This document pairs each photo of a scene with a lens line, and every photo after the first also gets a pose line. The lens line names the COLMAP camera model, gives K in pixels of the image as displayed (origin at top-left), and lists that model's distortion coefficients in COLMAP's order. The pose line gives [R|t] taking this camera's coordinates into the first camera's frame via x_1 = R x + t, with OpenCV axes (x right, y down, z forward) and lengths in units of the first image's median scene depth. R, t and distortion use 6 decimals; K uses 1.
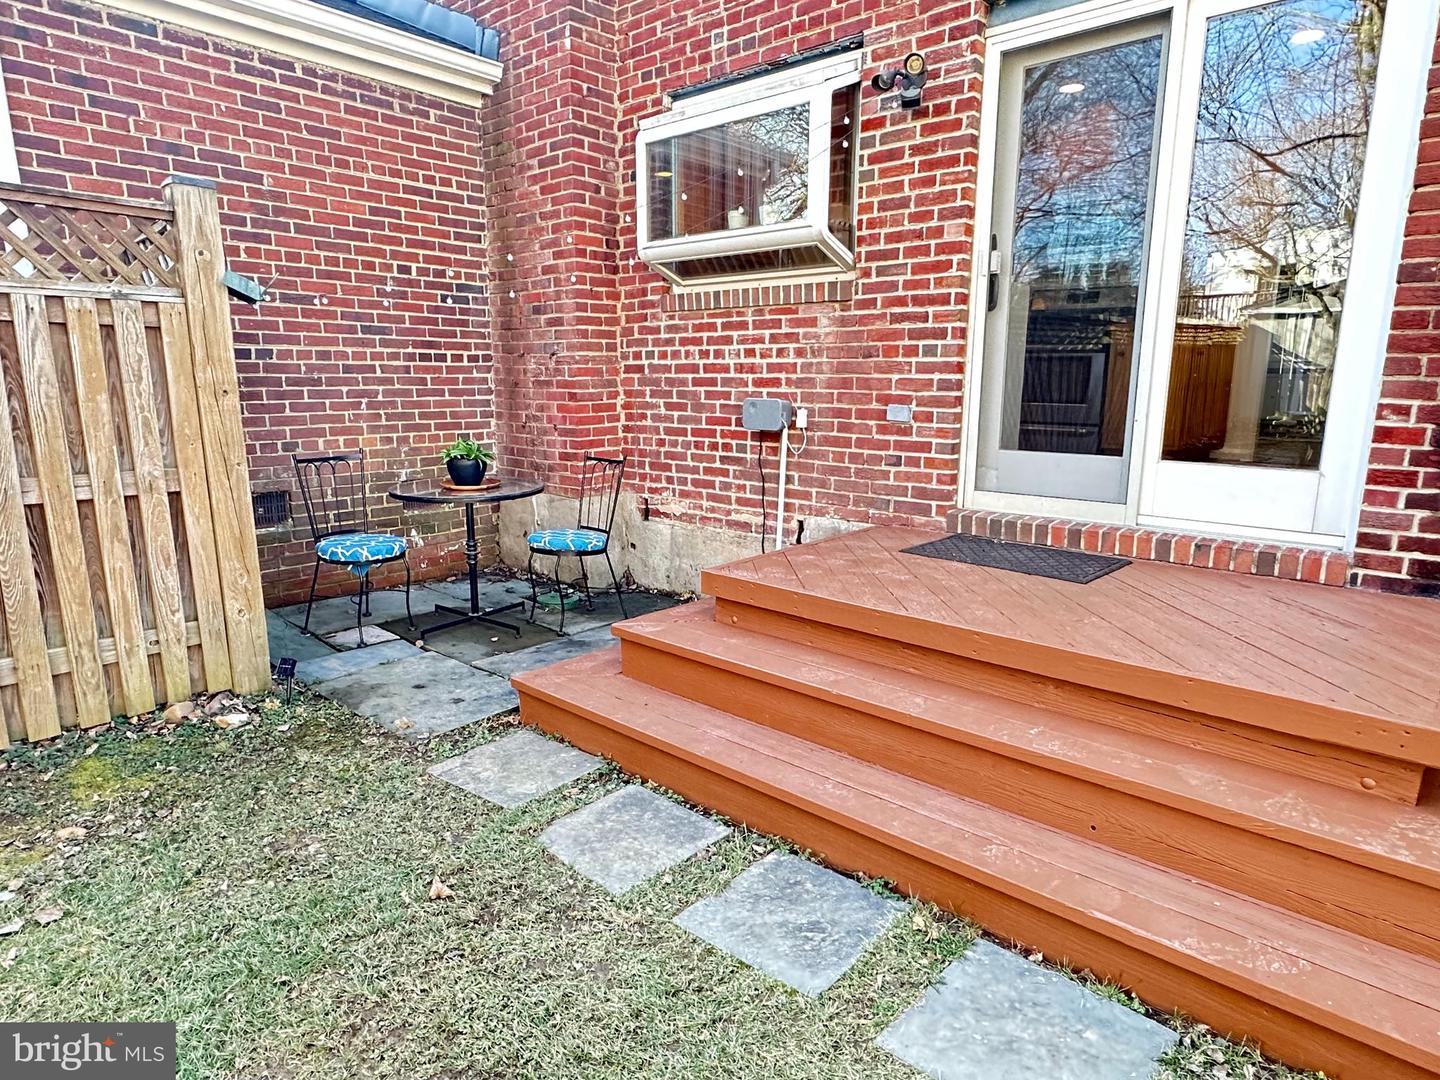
lens RADIAL K [[843.6, 0, 714.2], [0, 843.6, 549.5], [0, 0, 1]] dist [0.004637, 0.002807]
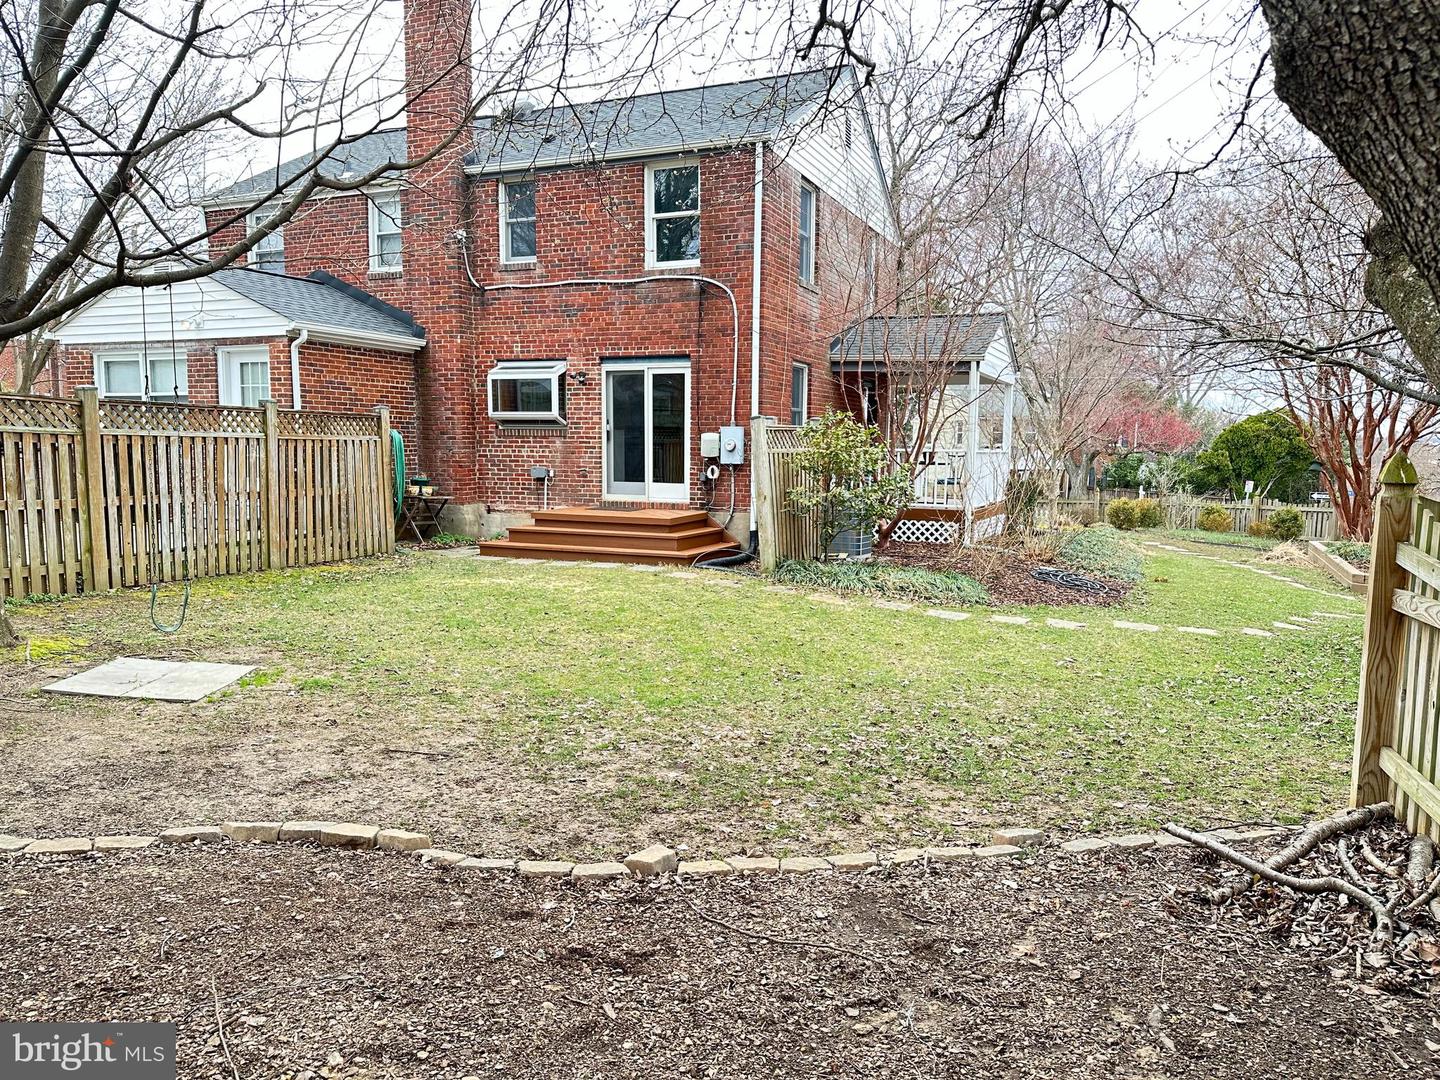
lens RADIAL K [[1007.1, 0, 723.4], [0, 1007.1, 544.4], [0, 0, 1]] dist [0.021179, -0.010673]
pose [[0.944128, -0.030428, 0.328170, -0.508206], [0.062724, 0.994119, -0.088279, 0.454989], [-0.323554, 0.103931, 0.940485, -2.567938]]
